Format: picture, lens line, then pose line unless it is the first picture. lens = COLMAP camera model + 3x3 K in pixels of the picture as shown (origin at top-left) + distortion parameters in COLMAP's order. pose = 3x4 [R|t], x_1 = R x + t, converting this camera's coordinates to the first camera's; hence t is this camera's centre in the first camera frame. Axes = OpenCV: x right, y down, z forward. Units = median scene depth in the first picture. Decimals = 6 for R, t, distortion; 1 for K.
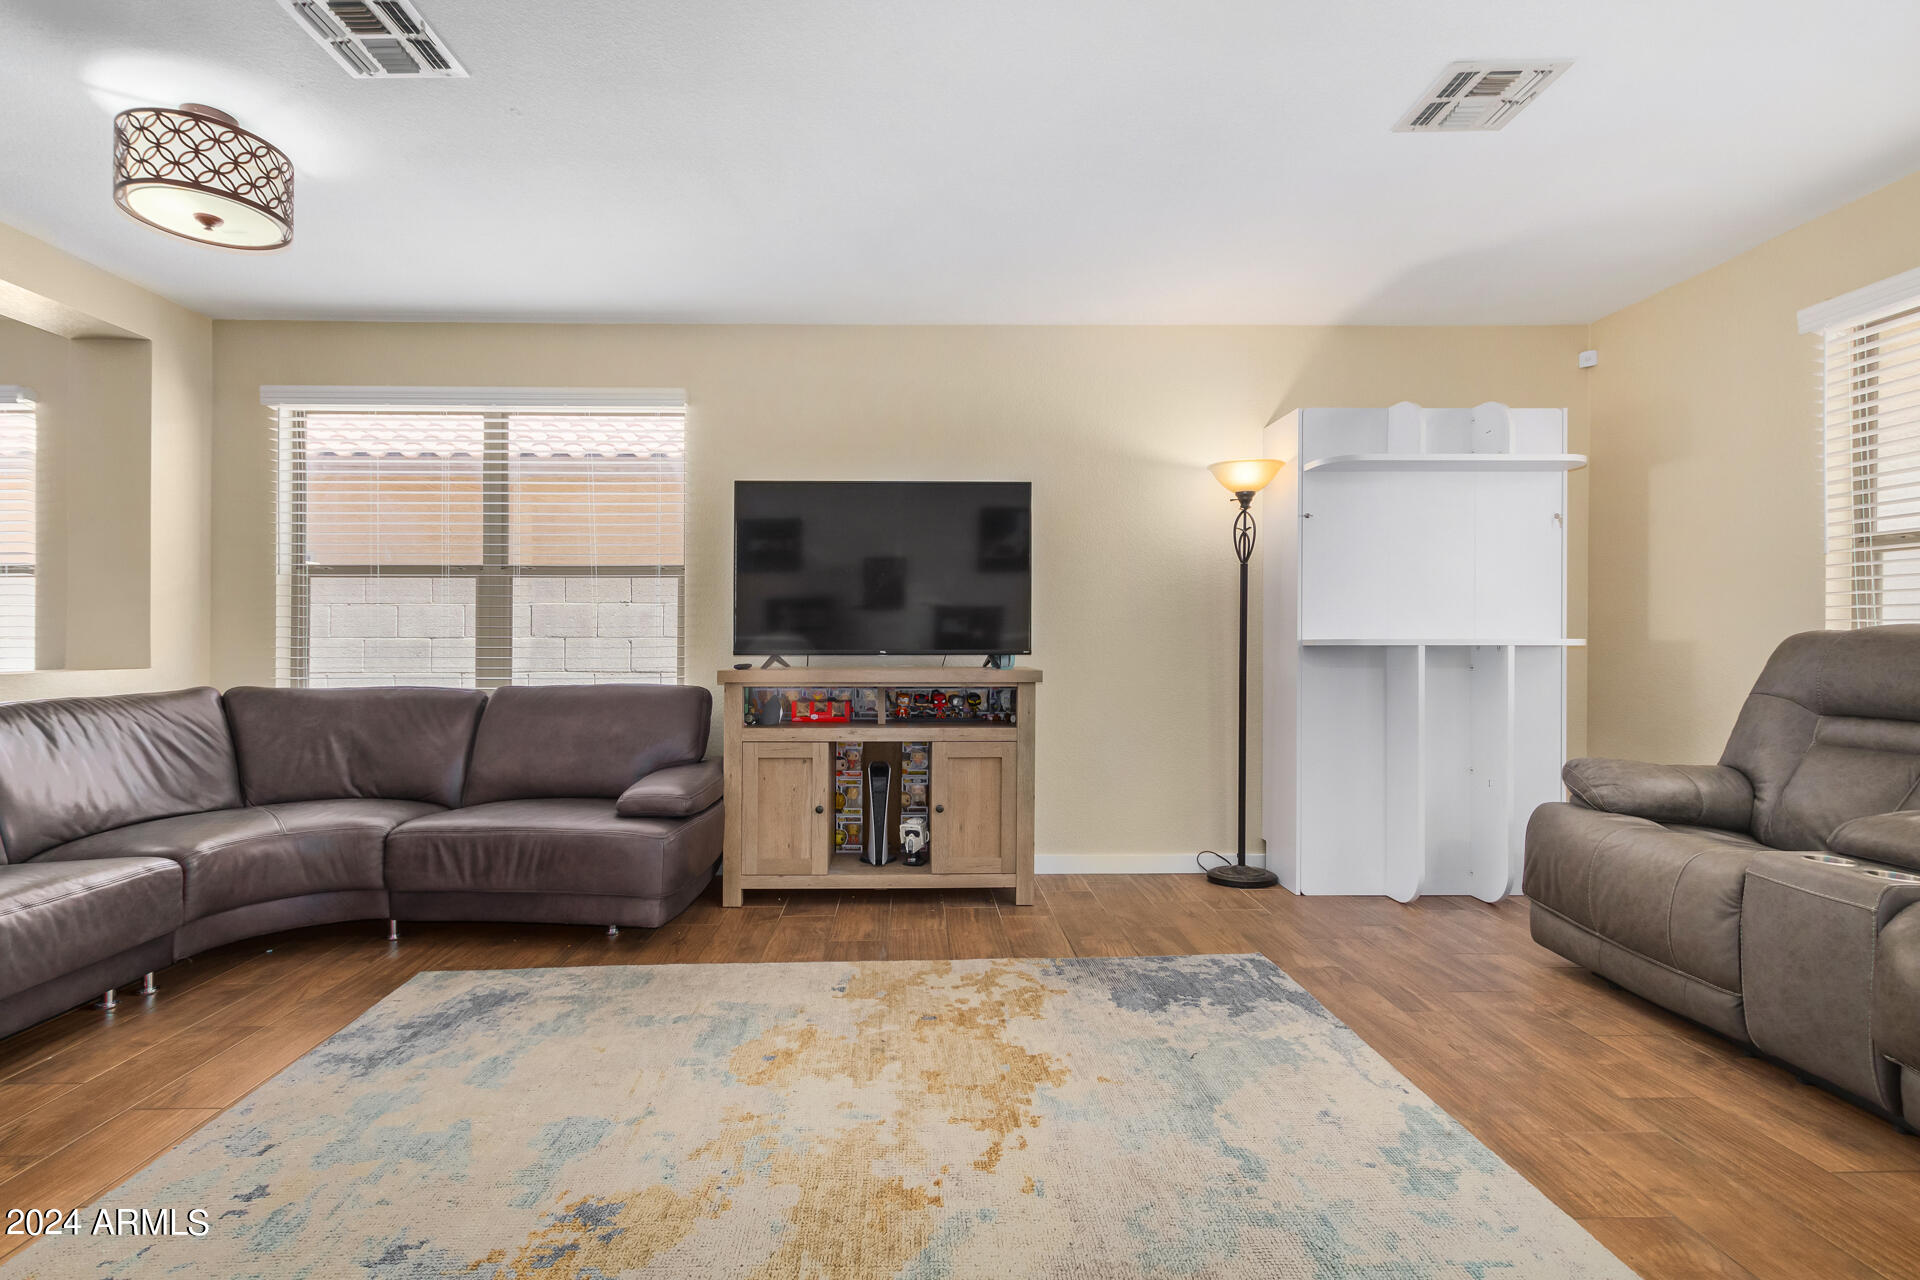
lens RADIAL K [[918.4, 0, 959.7], [0, 918.4, 645.9], [0, 0, 1]] dist [0.002635, -0.000410]
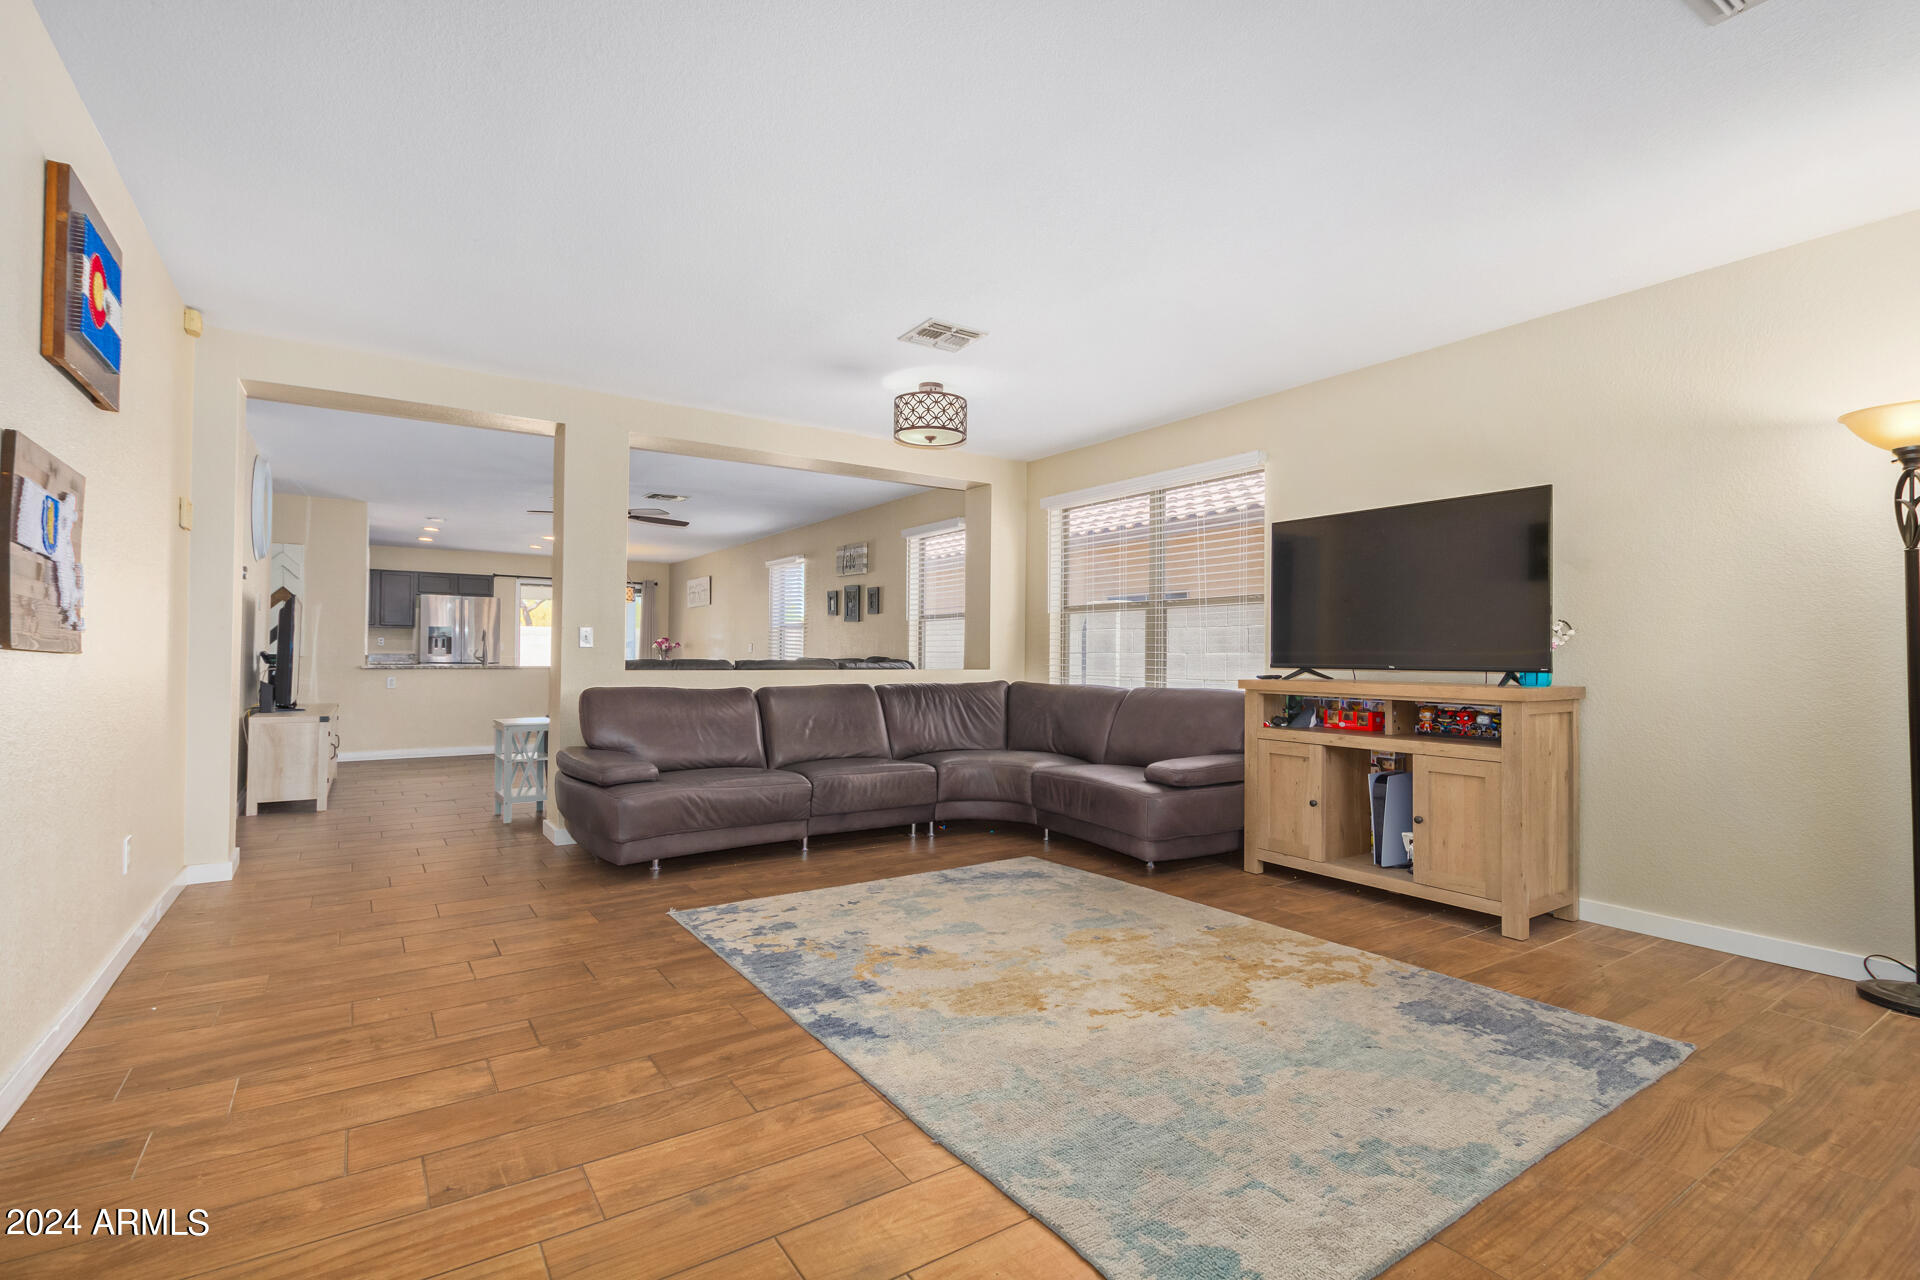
lens RADIAL K [[918.4, 0, 959.7], [0, 918.4, 645.9], [0, 0, 1]] dist [0.002635, -0.000410]
pose [[0.530919, -0.003932, -0.847413, 0.679063], [-0.011531, 0.999863, -0.011863, 0.000875], [0.847344, 0.016070, 0.530801, 0.018806]]
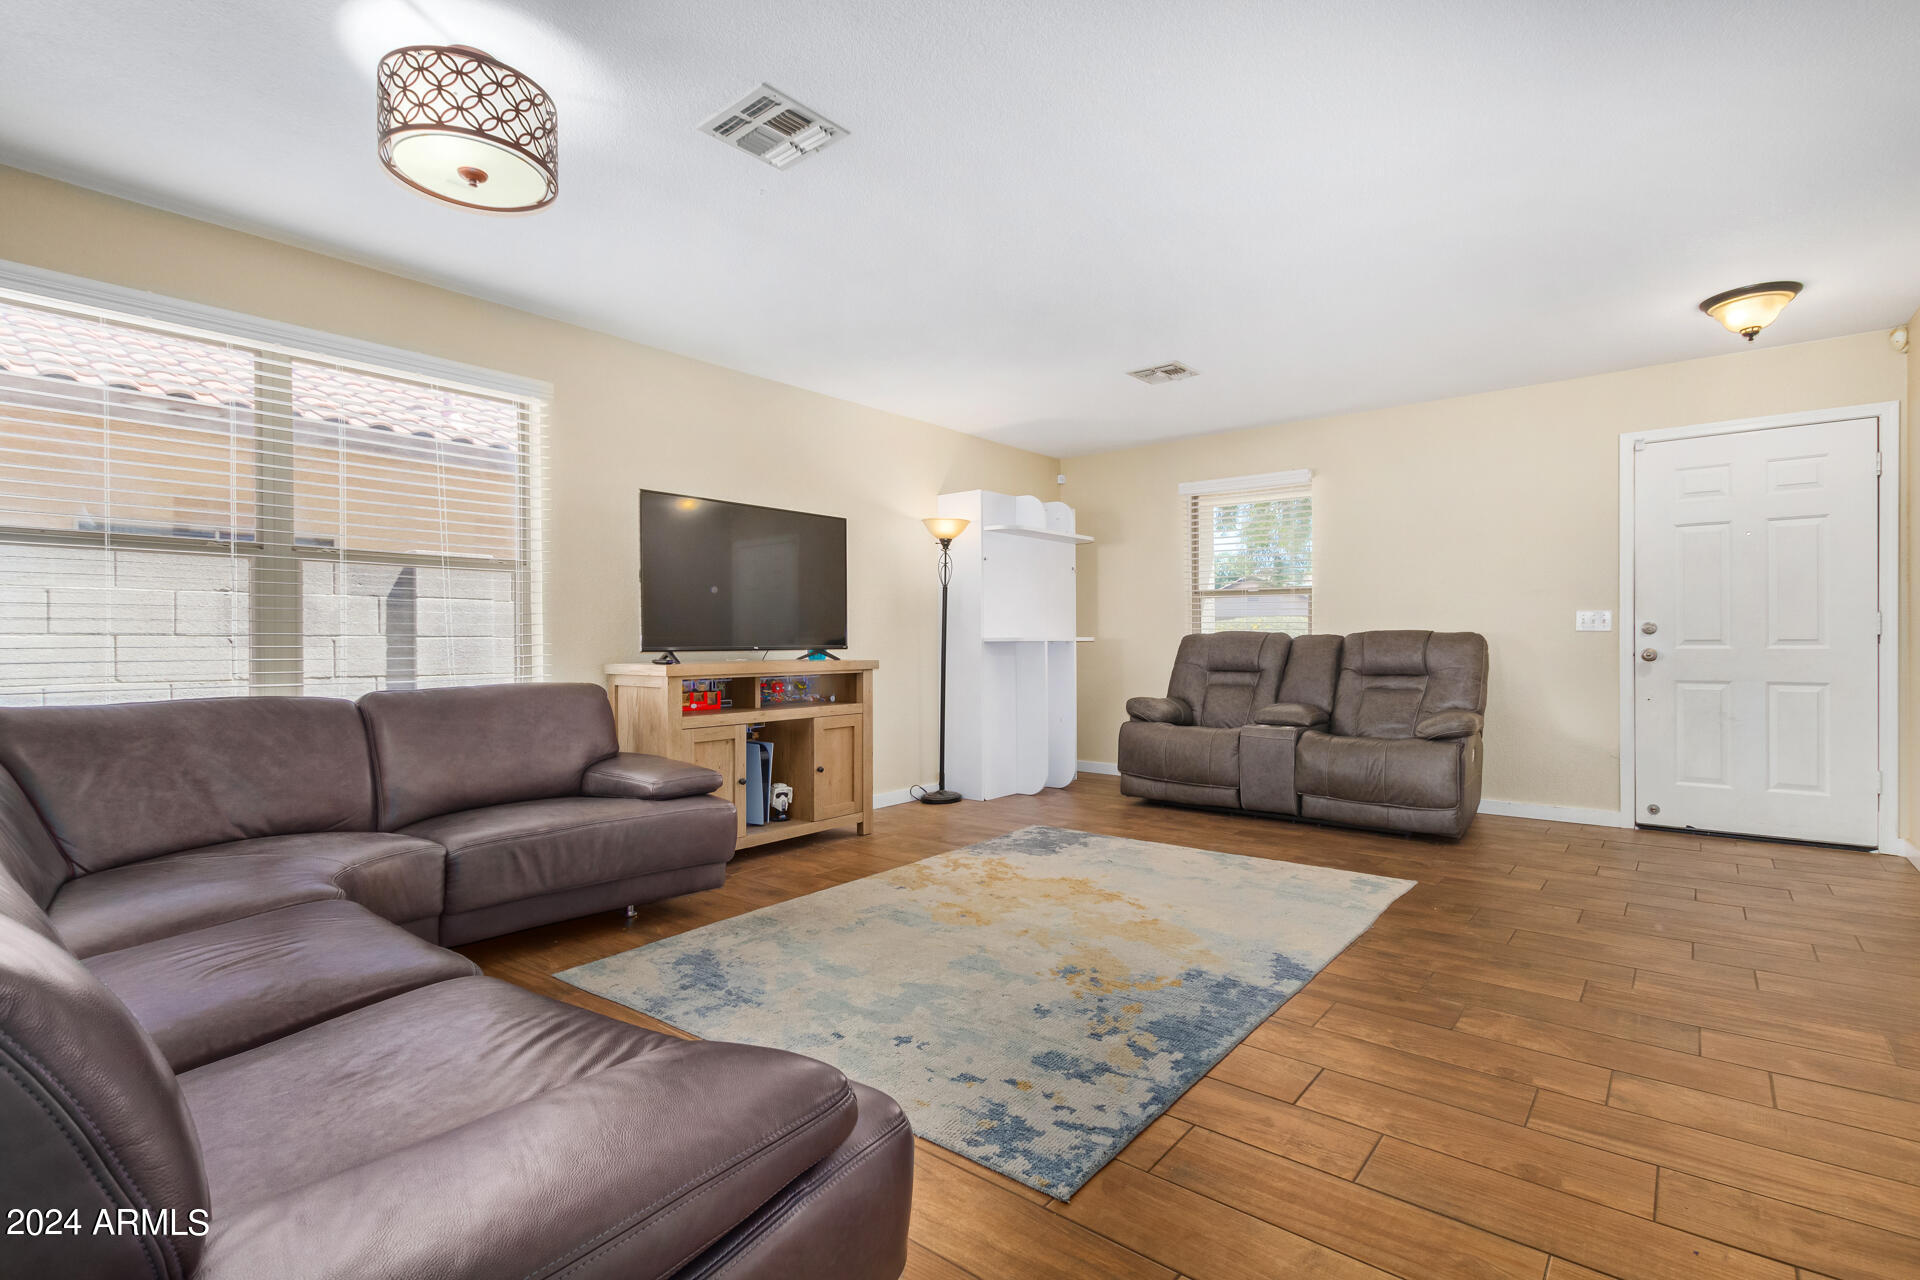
lens RADIAL K [[852.4, 0, 1026.3], [0, 852.4, 648.4], [0, 0, 1]] dist [0.000571, -0.000271]
pose [[0.633979, -0.008858, 0.773299, -0.889029], [0.007328, 0.999958, 0.005447, 0.004741], [-0.773315, 0.002213, 0.634018, 0.029588]]
